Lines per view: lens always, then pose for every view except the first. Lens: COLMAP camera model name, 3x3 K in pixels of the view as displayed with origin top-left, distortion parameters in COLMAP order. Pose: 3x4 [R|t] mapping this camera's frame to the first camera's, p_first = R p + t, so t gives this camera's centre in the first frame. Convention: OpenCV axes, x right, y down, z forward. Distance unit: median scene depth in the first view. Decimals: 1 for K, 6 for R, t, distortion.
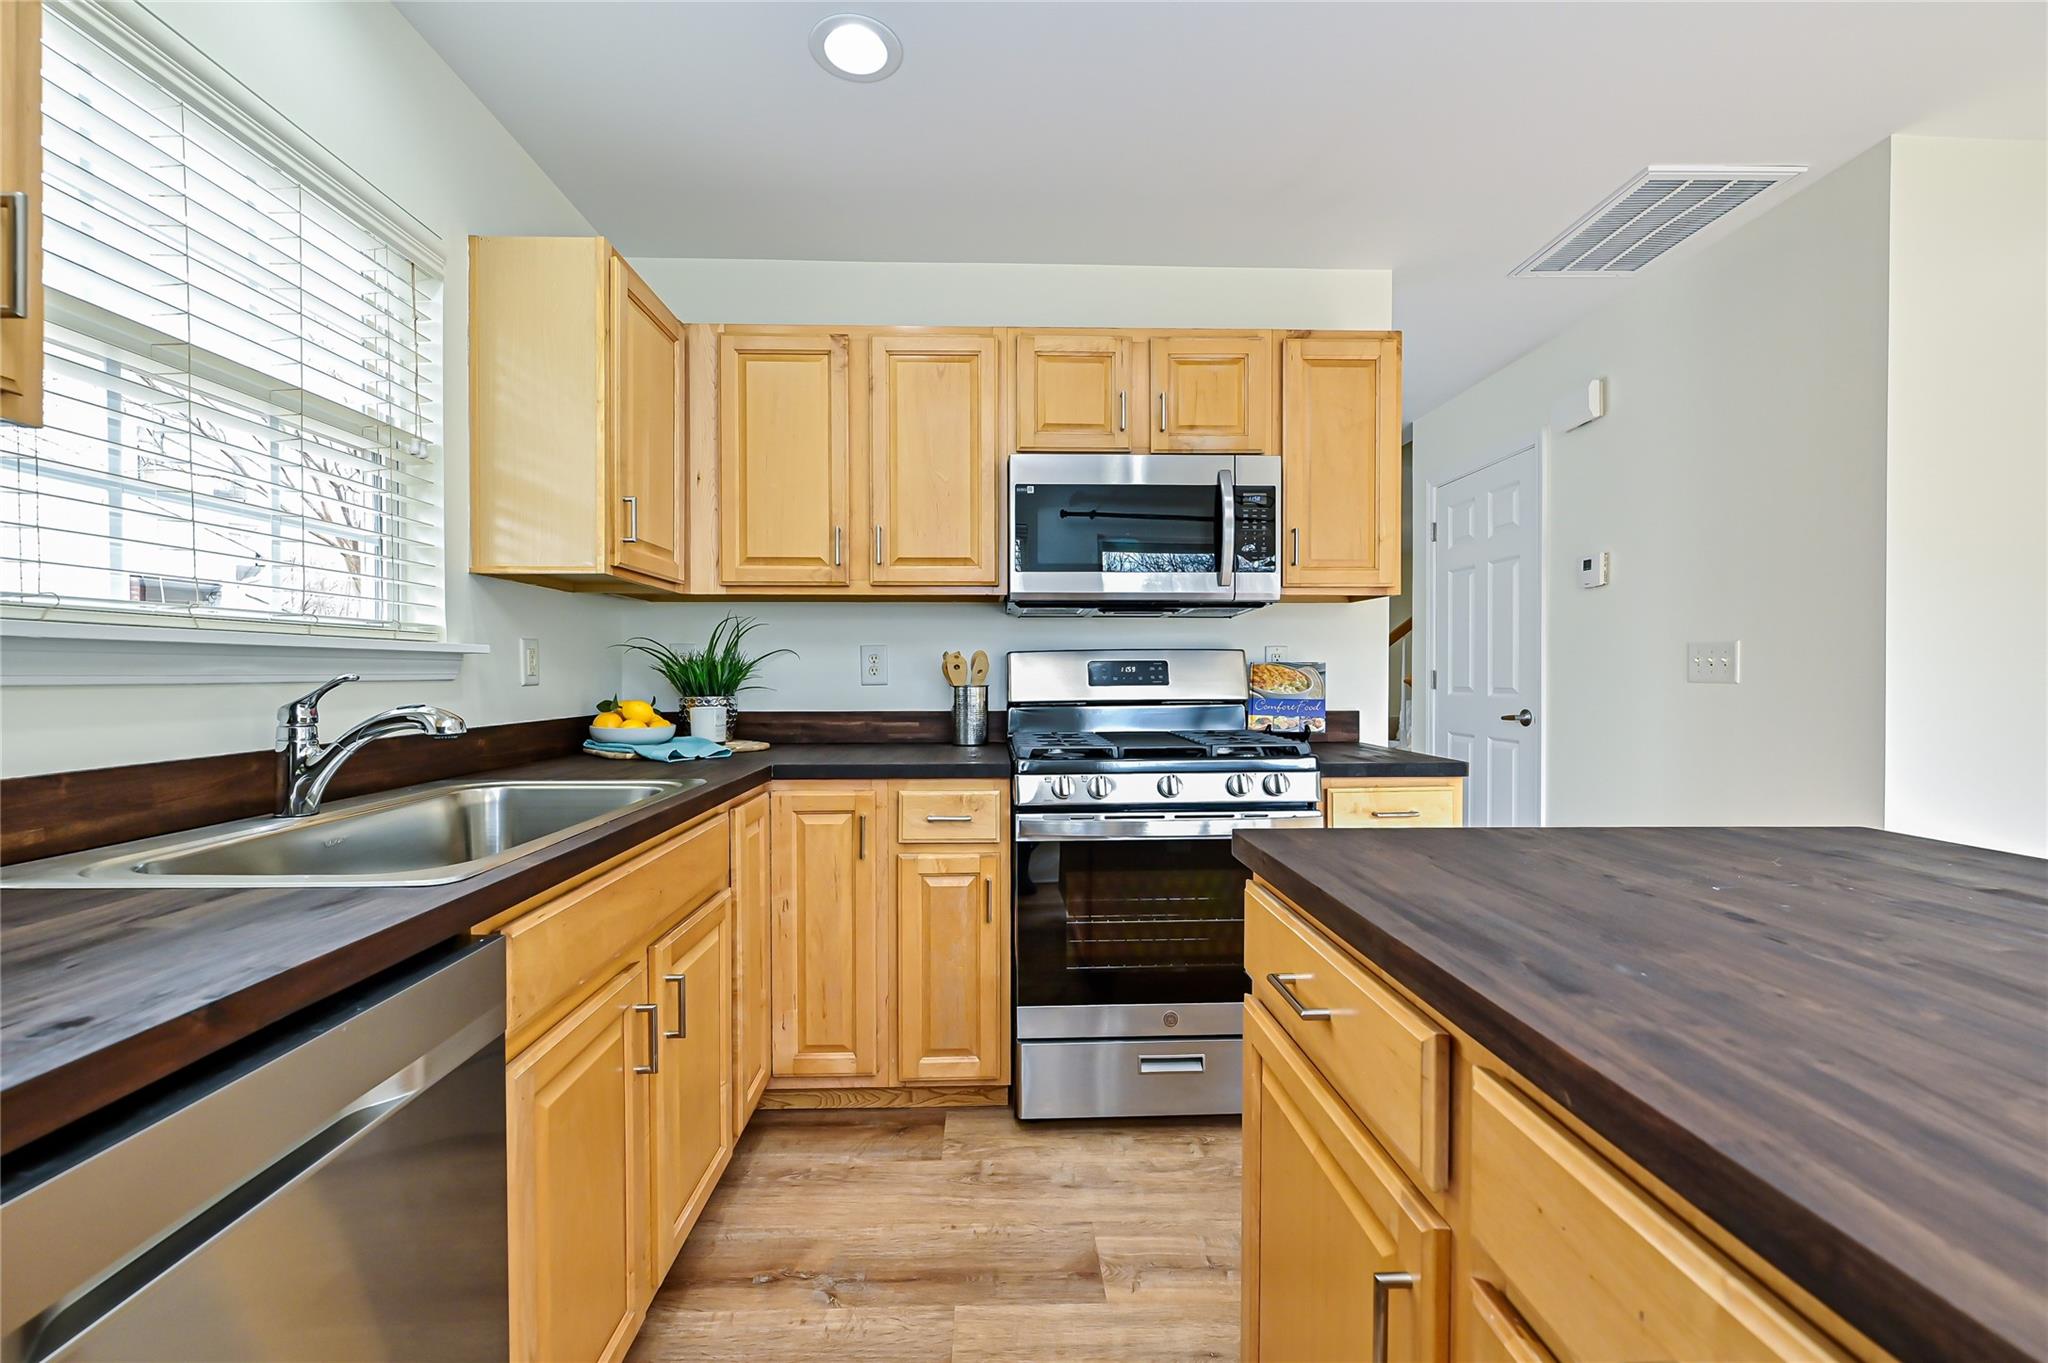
lens RADIAL K [[823.2, 0, 1026.8], [0, 823.2, 679.8], [0, 0, 1]] dist [-0.000078, -0.000512]
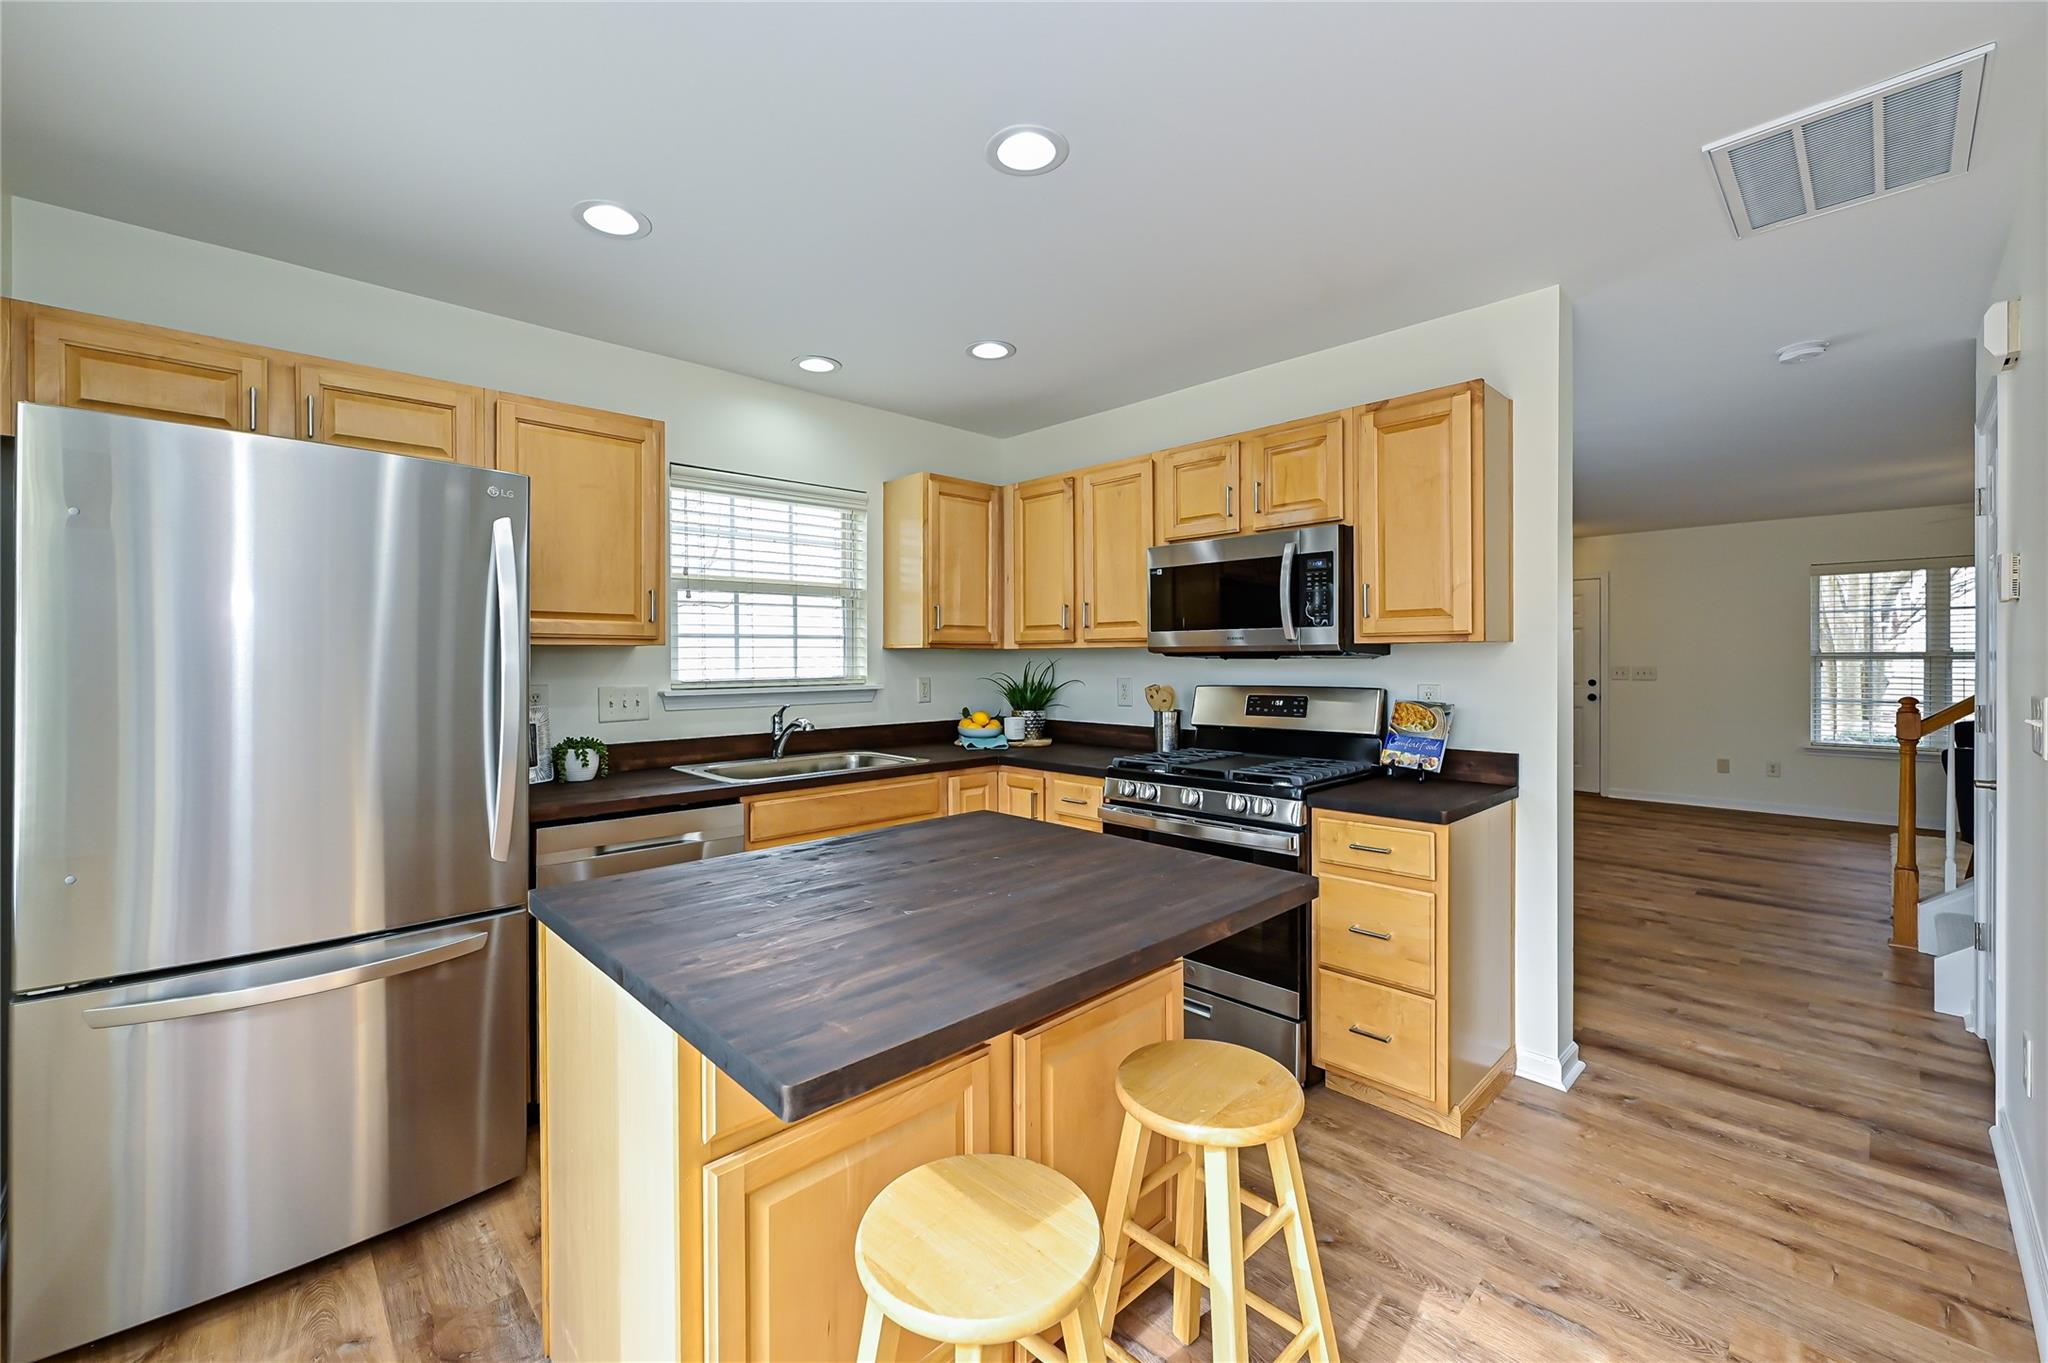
lens RADIAL K [[823.2, 0, 1015.6], [0, 823.2, 673.2], [0, 0, 1]] dist [-0.000078, -0.000512]
pose [[0.670015, 0.013304, -0.742228, 0.856709], [-0.005648, 0.999902, 0.012825, -0.077751], [0.742326, -0.004401, 0.670024, -0.098268]]
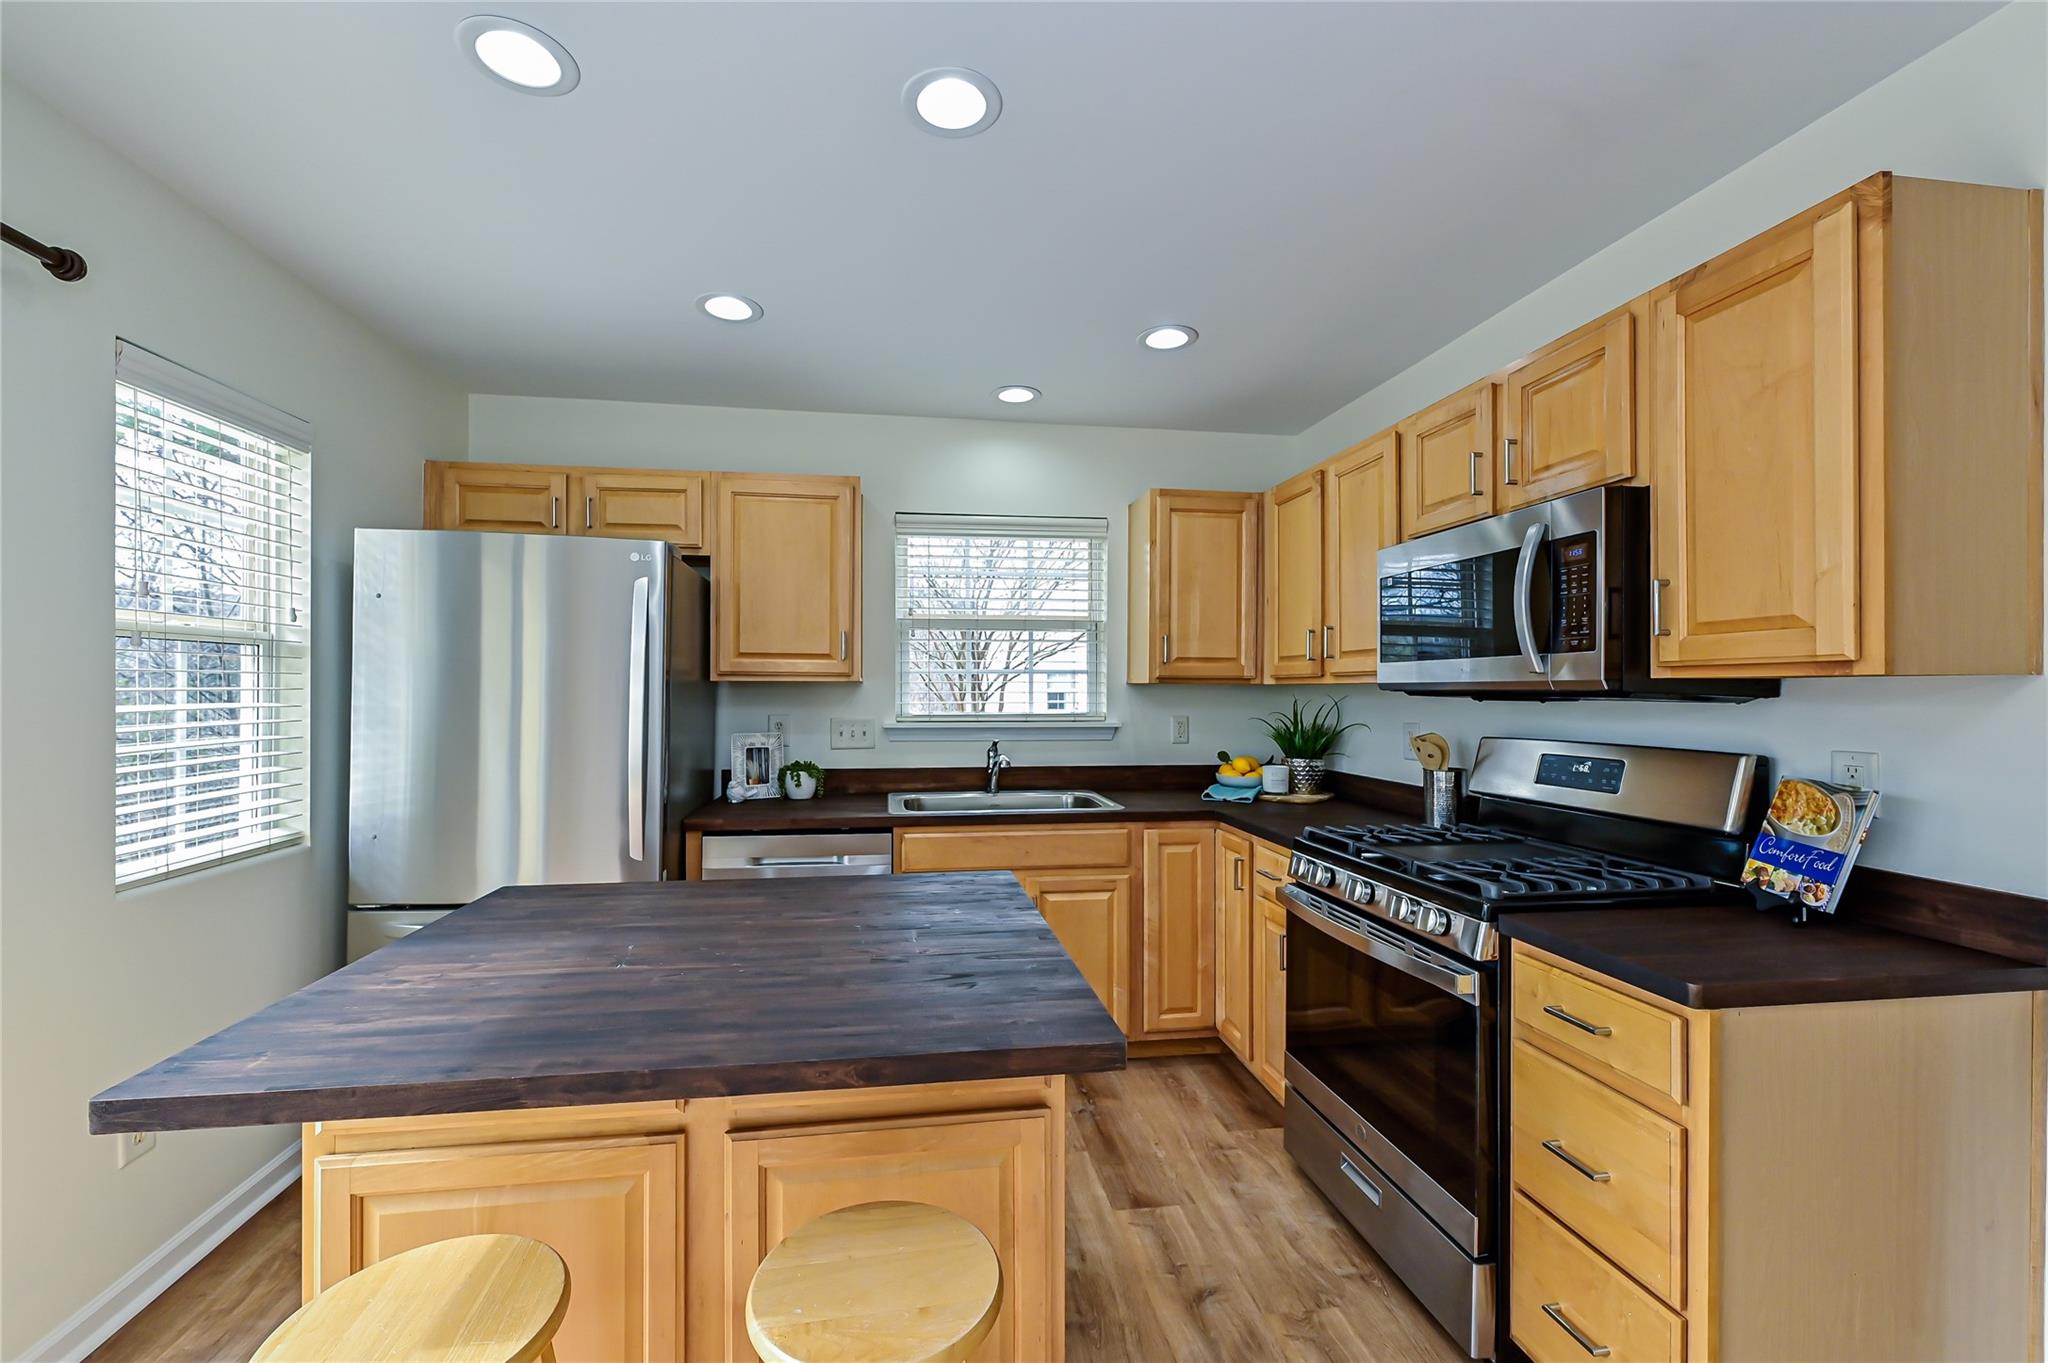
lens RADIAL K [[823.2, 0, 1010.4], [0, 823.2, 696.7], [0, 0, 1]] dist [-0.000078, -0.000512]
pose [[0.121805, 0.008658, -0.992516, 0.947243], [-0.015506, 0.999857, 0.006819, -0.087717], [0.992433, 0.014559, 0.121921, 0.409240]]
